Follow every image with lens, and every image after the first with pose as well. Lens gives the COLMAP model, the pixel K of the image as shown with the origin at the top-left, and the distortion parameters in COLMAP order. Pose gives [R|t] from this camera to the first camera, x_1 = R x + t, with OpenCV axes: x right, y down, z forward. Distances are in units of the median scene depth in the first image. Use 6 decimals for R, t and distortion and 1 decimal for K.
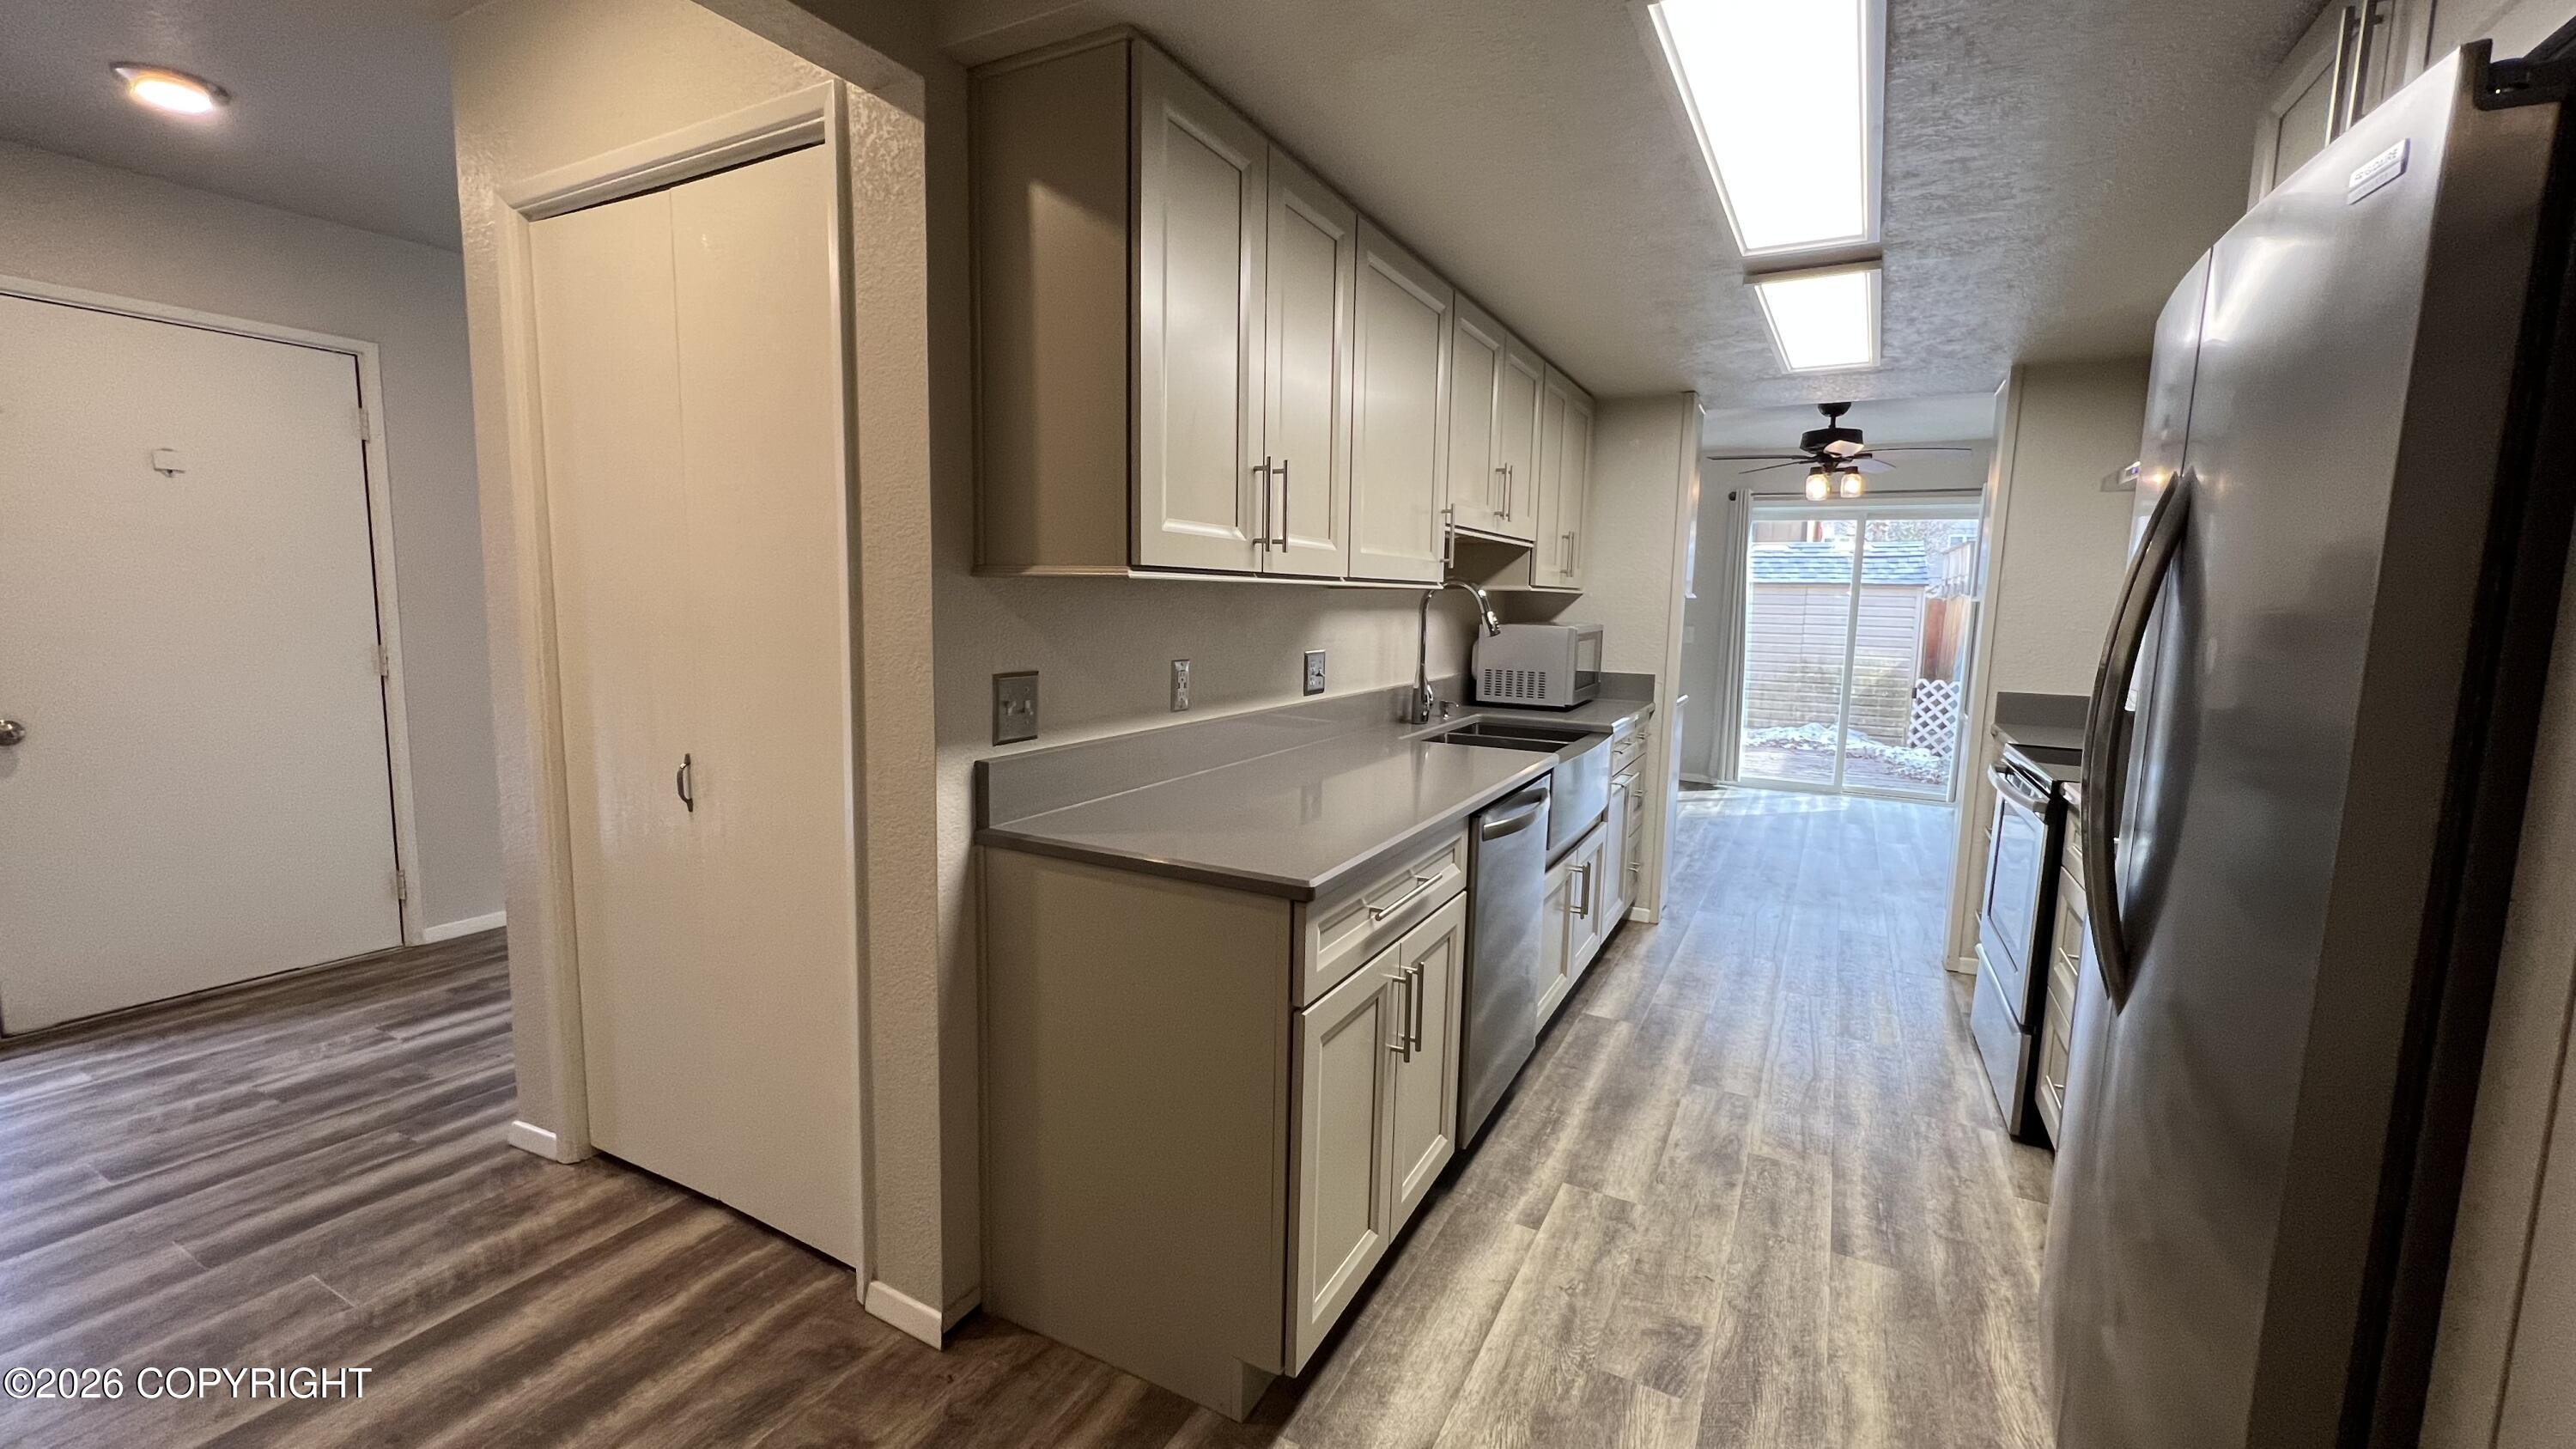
lens RADIAL K [[1032.9, 0, 1288.0], [0, 1032.9, 724.5], [0, 0, 1]] dist [-0.001638, -0.000443]
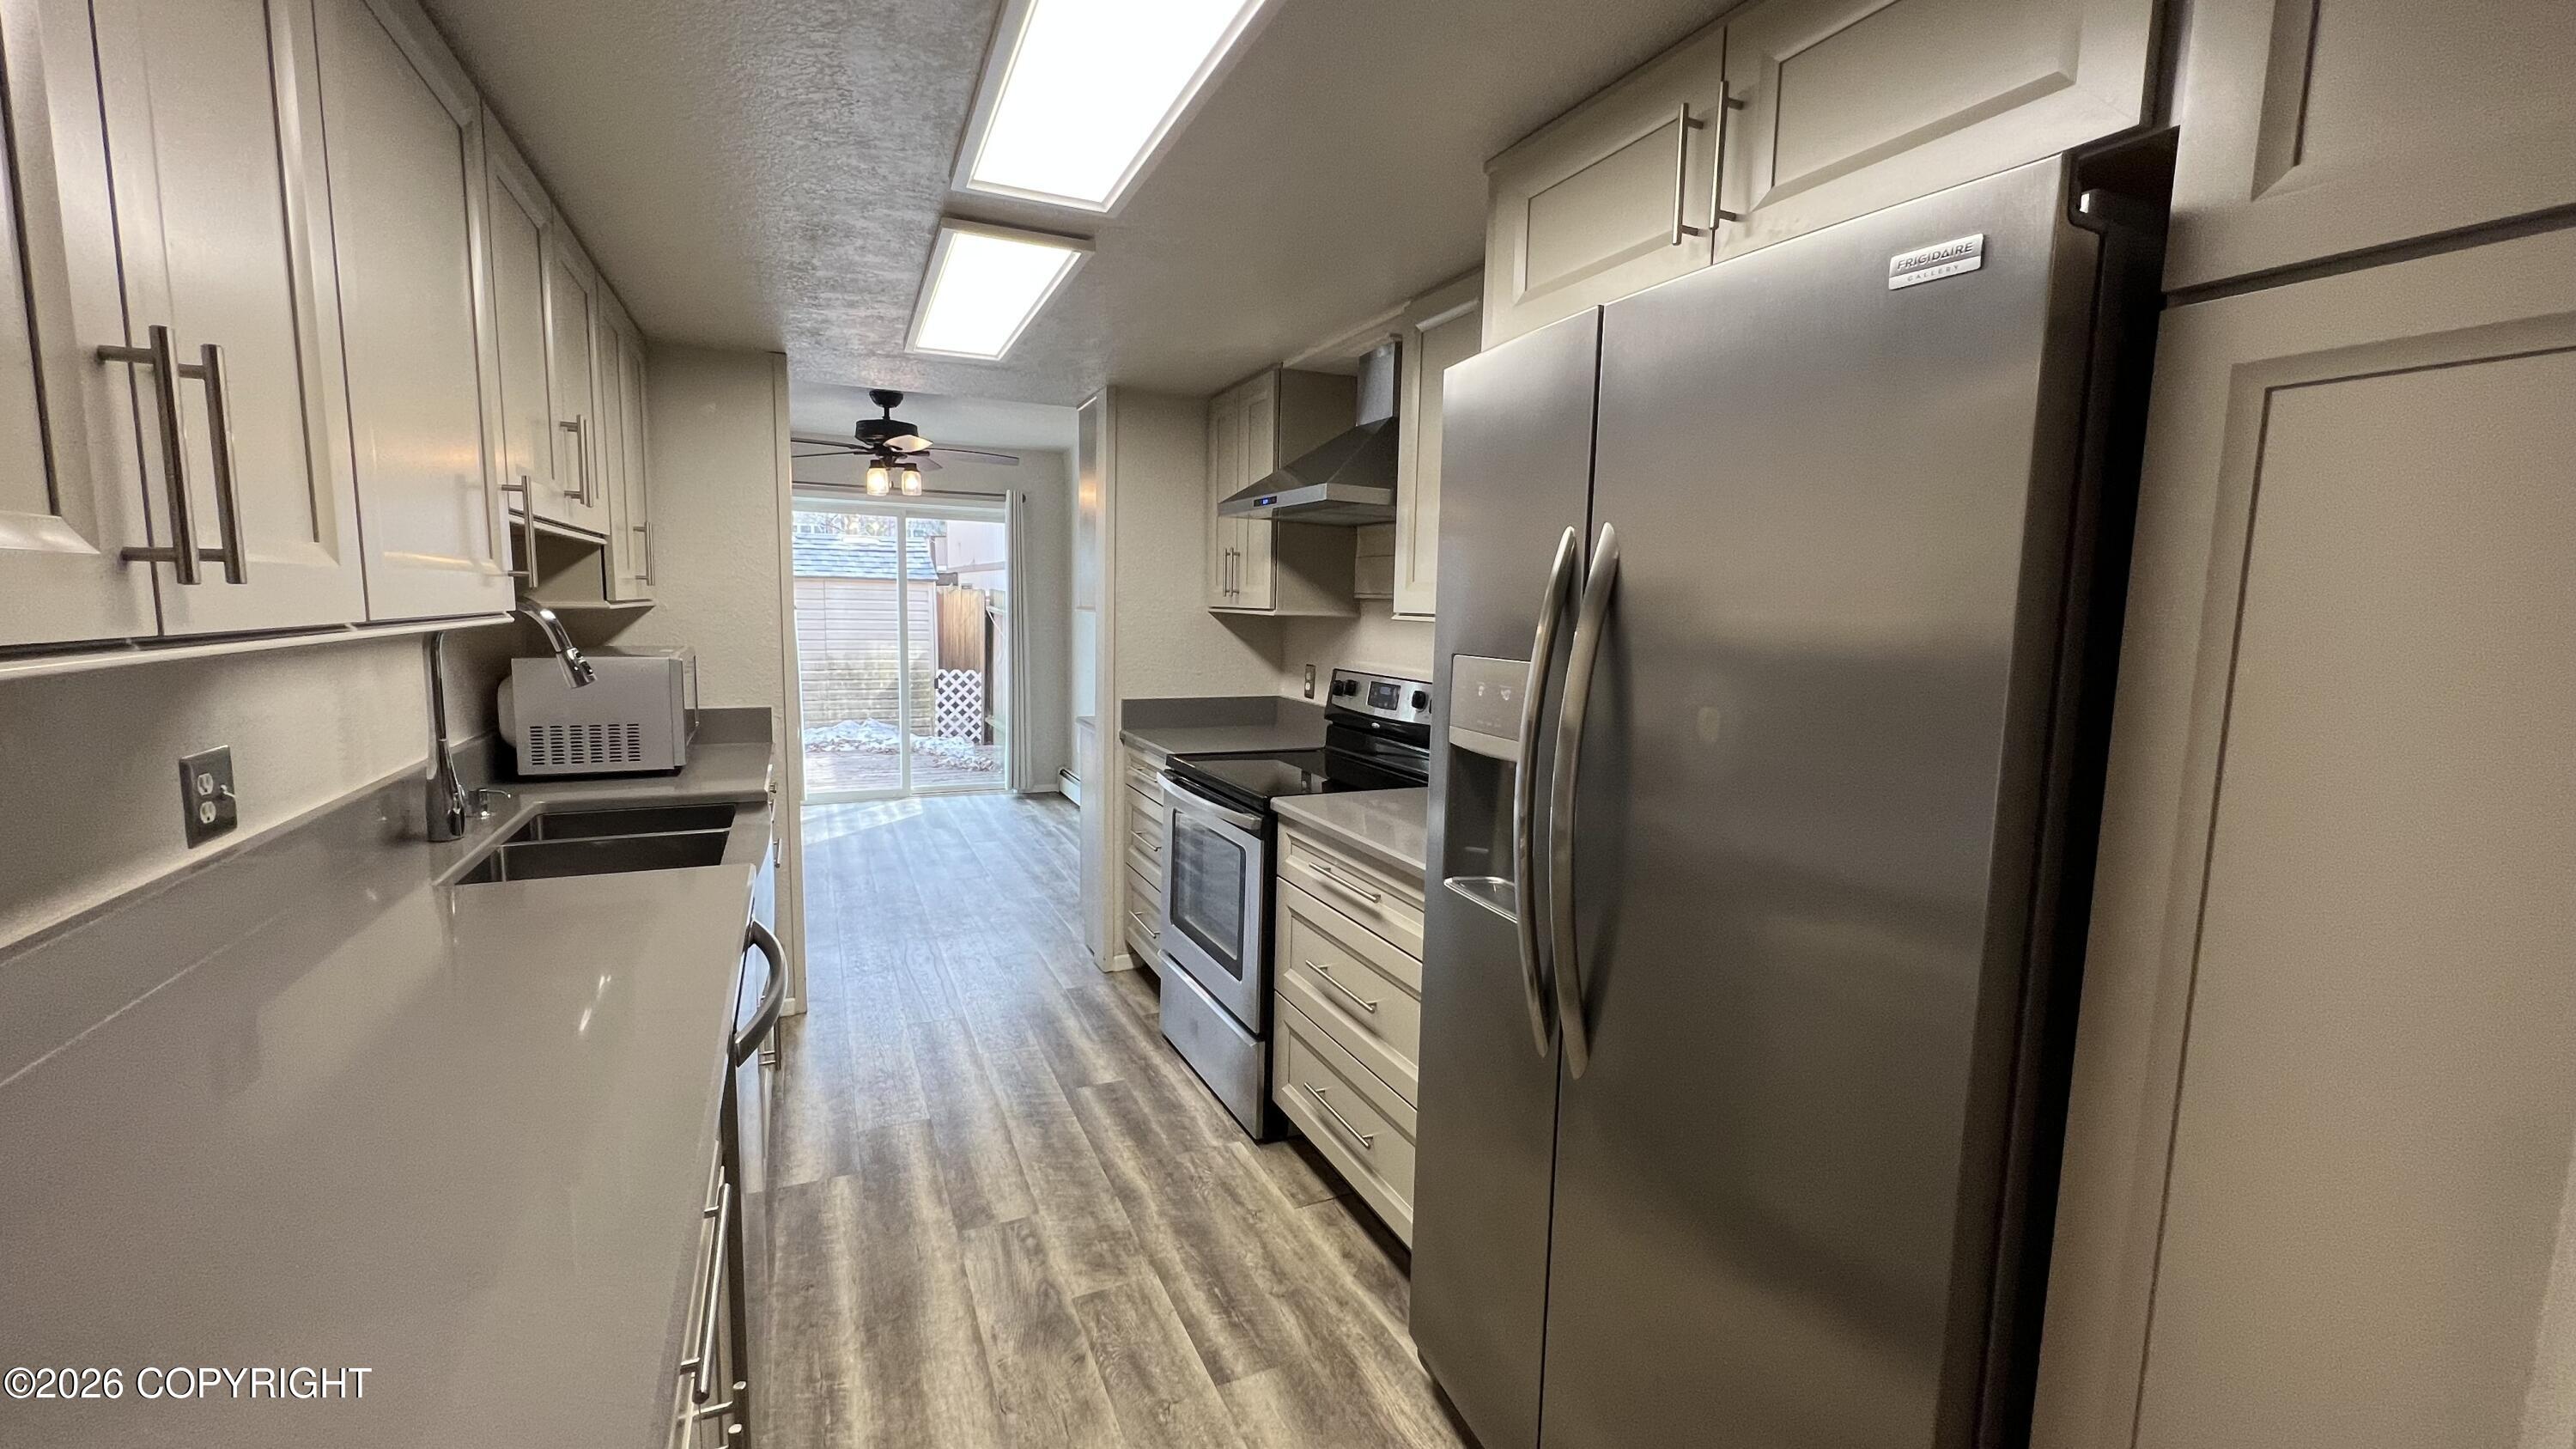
lens RADIAL K [[1032.9, 0, 1288.0], [0, 1032.9, 724.5], [0, 0, 1]] dist [-0.001638, -0.000443]
pose [[0.600063, -0.101910, 0.793435, -0.045826], [0.090666, 0.994125, 0.059117, -0.058560], [-0.794798, 0.036464, 0.605778, 0.261243]]
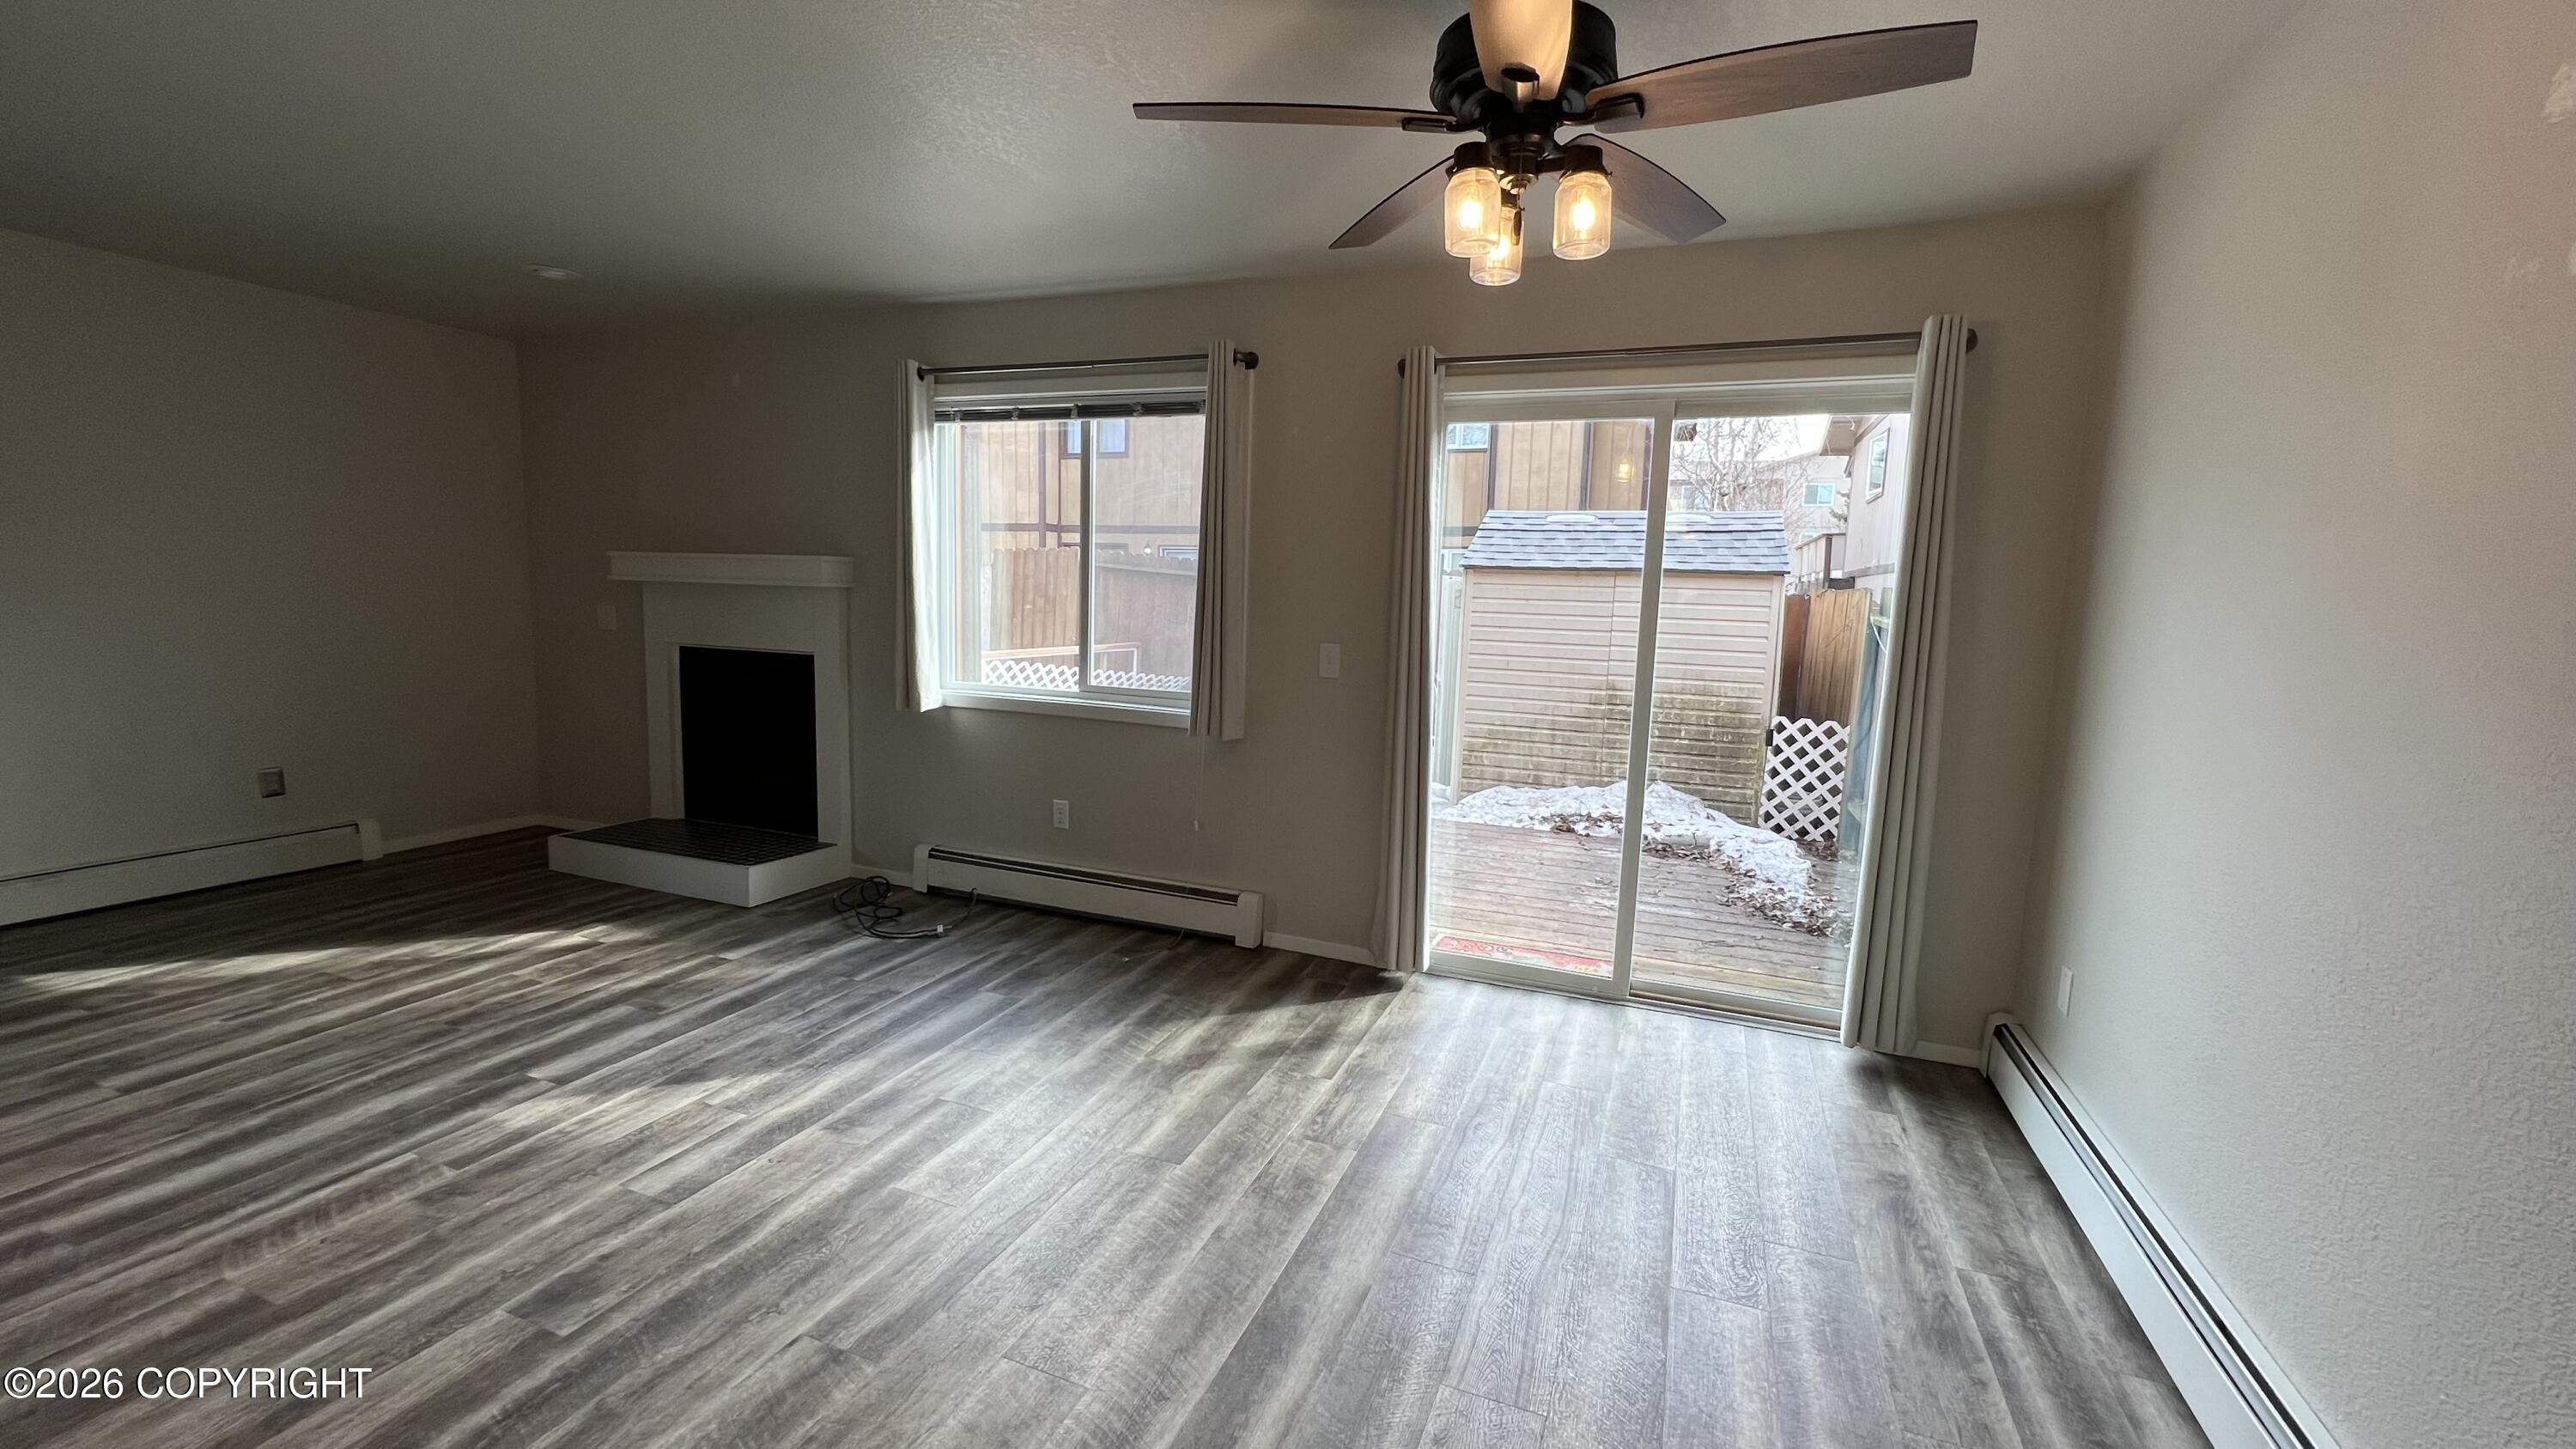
lens RADIAL K [[1032.9, 0, 1288.0], [0, 1032.9, 724.5], [0, 0, 1]] dist [-0.001638, -0.000443]
pose [[0.993878, -0.005827, 0.110330, 0.730338], [0.005444, 0.999978, 0.003775, -0.135571], [-0.110350, -0.003151, 0.993888, 1.209394]]
